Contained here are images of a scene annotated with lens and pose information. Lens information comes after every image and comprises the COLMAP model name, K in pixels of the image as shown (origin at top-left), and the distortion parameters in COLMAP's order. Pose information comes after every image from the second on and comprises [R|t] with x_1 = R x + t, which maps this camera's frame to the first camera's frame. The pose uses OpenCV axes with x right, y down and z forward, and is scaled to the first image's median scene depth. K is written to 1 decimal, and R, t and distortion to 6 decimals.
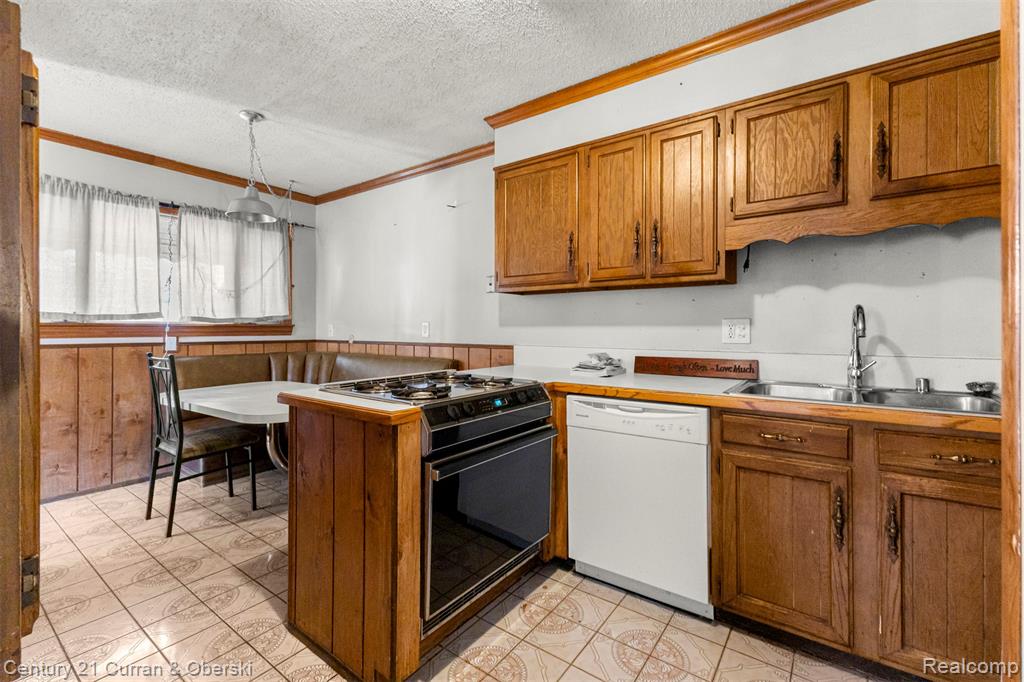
lens RADIAL K [[443.7, 0, 507.3], [0, 443.7, 328.3], [0, 0, 1]] dist [0.006859, -0.000295]
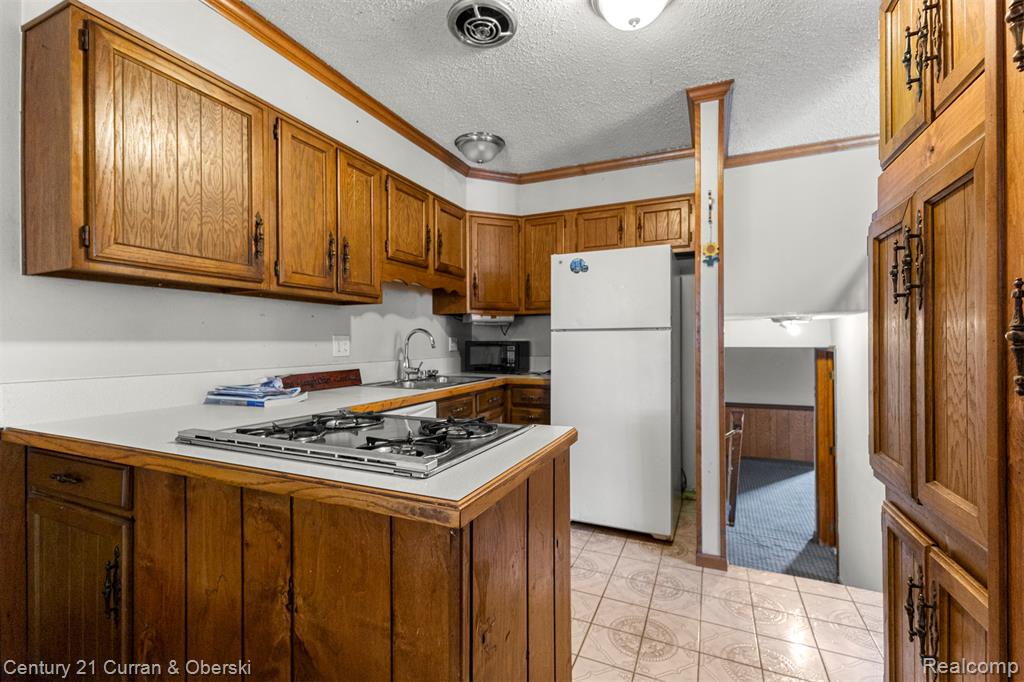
lens RADIAL K [[443.7, 0, 513.0], [0, 443.7, 342.5], [0, 0, 1]] dist [0.006859, -0.000295]
pose [[-0.216444, -0.000279, 0.976295, -0.604552], [0.006211, 0.999979, 0.001663, -0.000703], [-0.976275, 0.006424, -0.216438, 0.676996]]
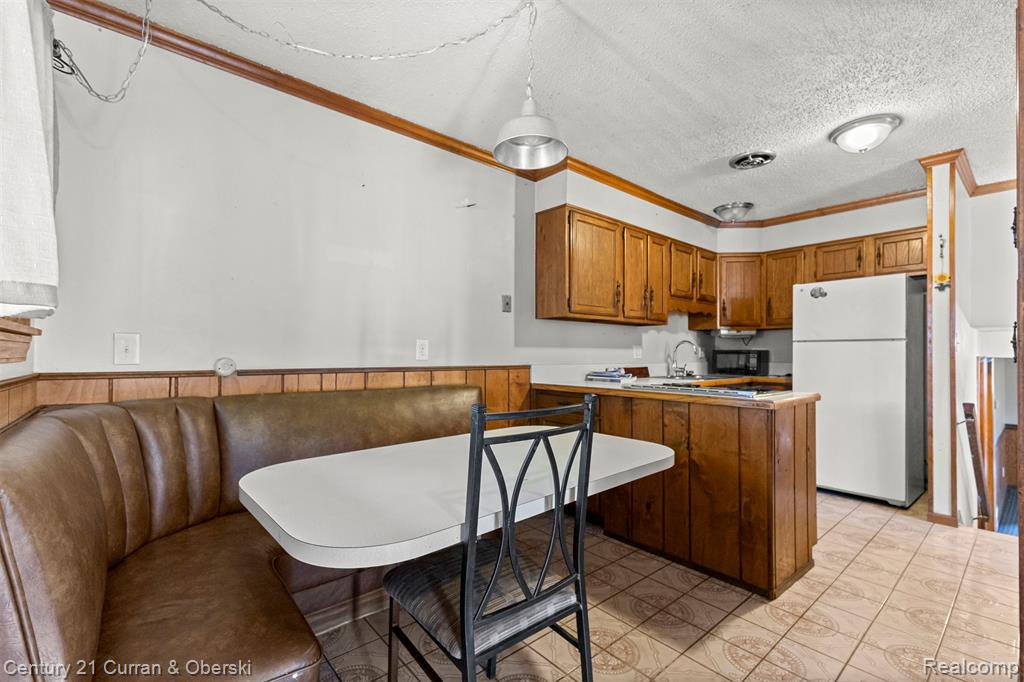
lens RADIAL K [[443.7, 0, 513.0], [0, 443.7, 350.4], [0, 0, 1]] dist [0.006859, -0.000295]
pose [[0.223186, 0.009745, 0.974727, -1.172012], [-0.001499, 0.999952, -0.009654, 0.016084], [-0.974775, 0.000694, 0.223190, 0.912592]]
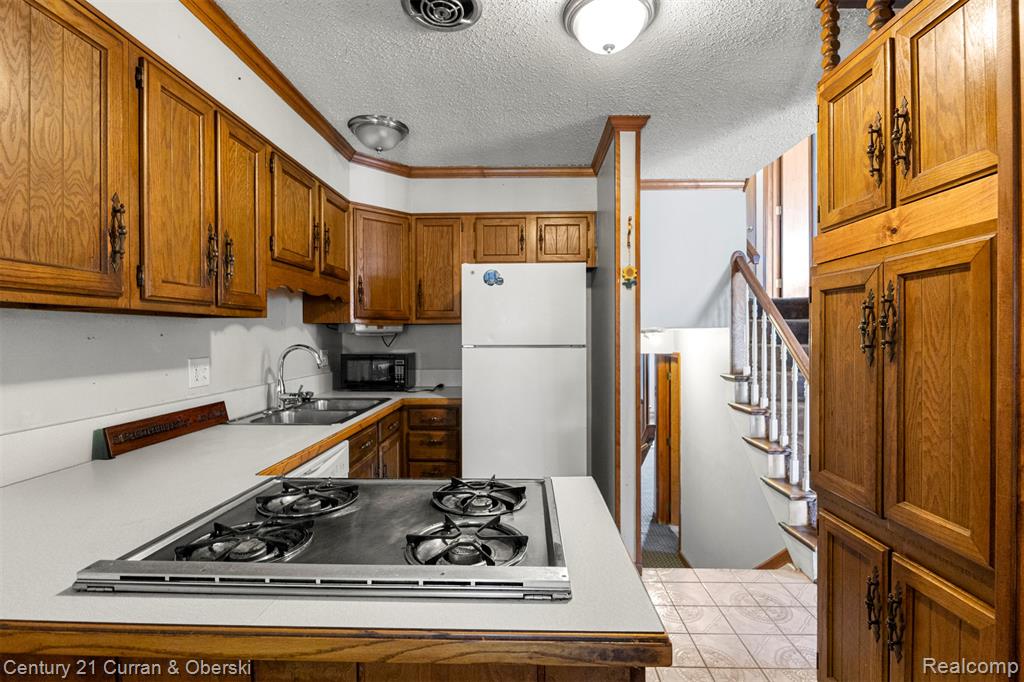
lens RADIAL K [[461.4, 0, 514.8], [0, 461.4, 339.1], [0, 0, 1]] dist [-0.005362, -0.001240]
pose [[-0.574489, -0.006138, 0.818489, -0.480375], [0.005260, 0.999924, 0.011190, -0.054112], [-0.818495, 0.010733, -0.574413, 0.842703]]
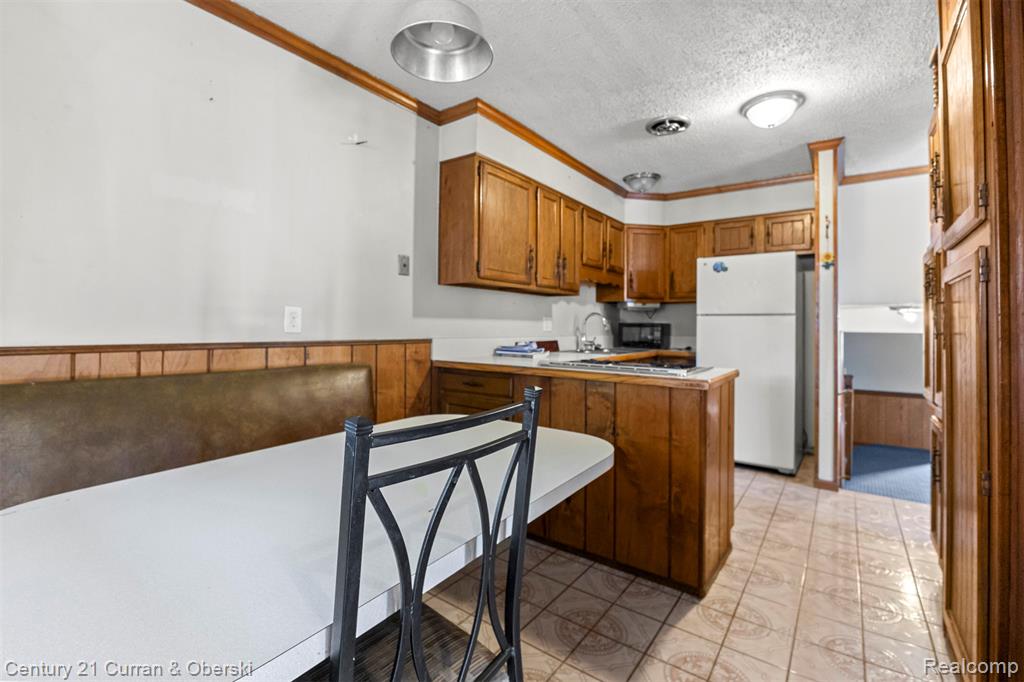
lens RADIAL K [[443.7, 0, 512.9], [0, 443.7, 326.7], [0, 0, 1]] dist [0.006859, -0.000295]
pose [[-0.005013, -0.004226, 0.999979, -1.017729], [-0.010025, 0.999941, 0.004175, 0.010661], [-0.999937, -0.010004, -0.005055, 0.954785]]
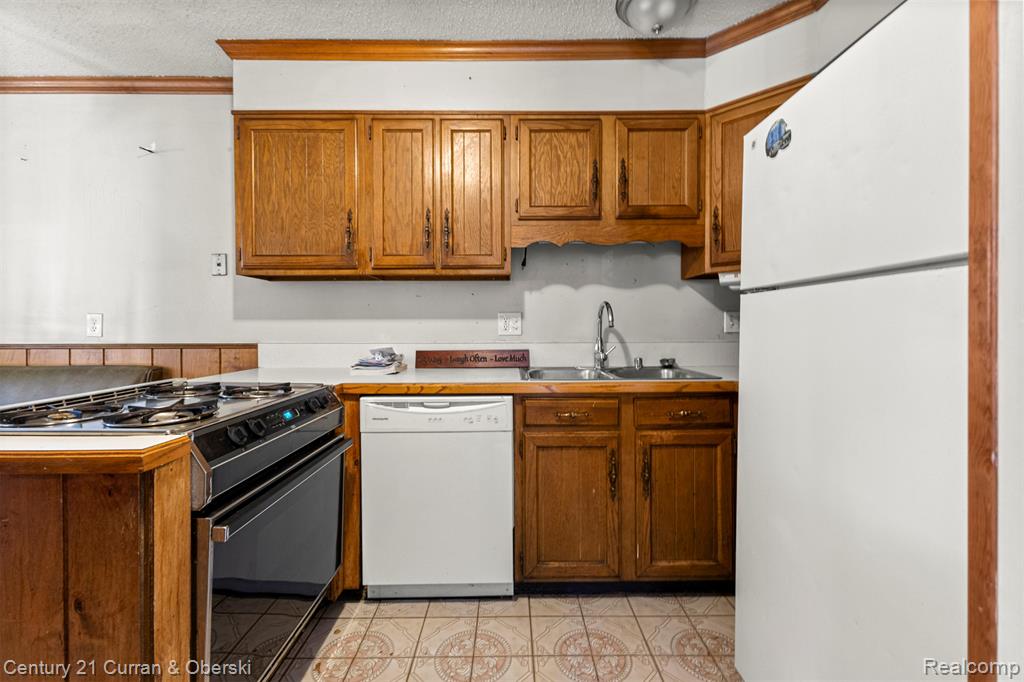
lens RADIAL K [[443.7, 0, 511.1], [0, 443.7, 328.7], [0, 0, 1]] dist [0.006859, -0.000295]
pose [[0.801077, -0.006723, 0.598524, -0.111587], [0.003871, 0.999974, 0.006052, 0.010219], [-0.598549, -0.002531, 0.801082, 0.105962]]
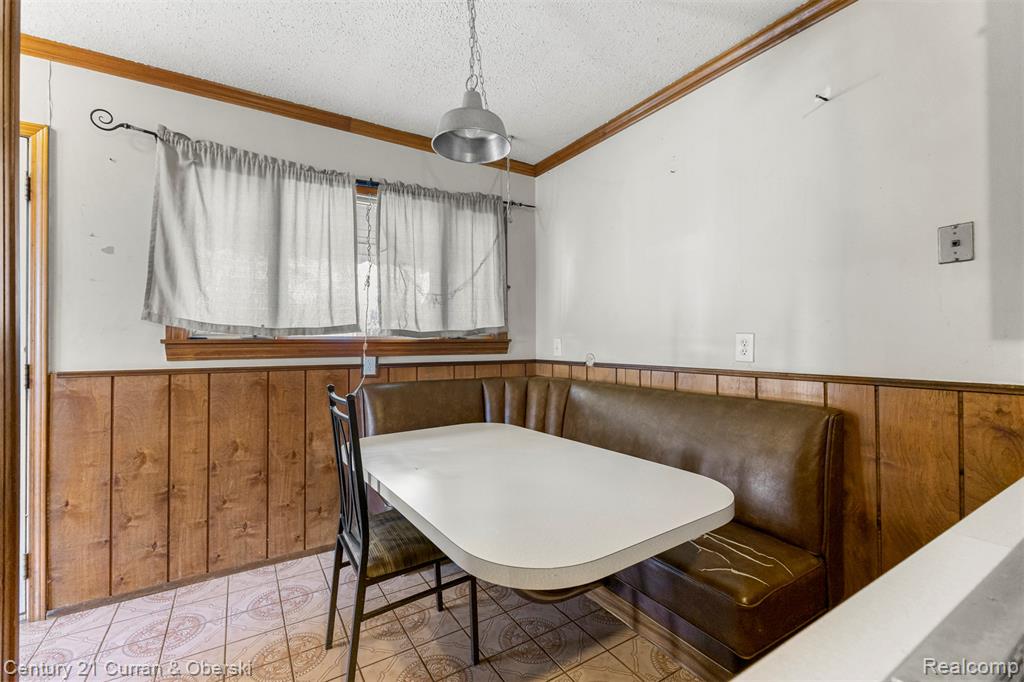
lens RADIAL K [[443.7, 0, 506.8], [0, 443.7, 337.8], [0, 0, 1]] dist [0.006859, -0.000295]
pose [[0.923962, -0.008708, -0.382386, -0.327442], [0.004954, 0.999929, -0.010801, -0.004457], [0.382453, 0.008086, 0.923939, 0.511806]]
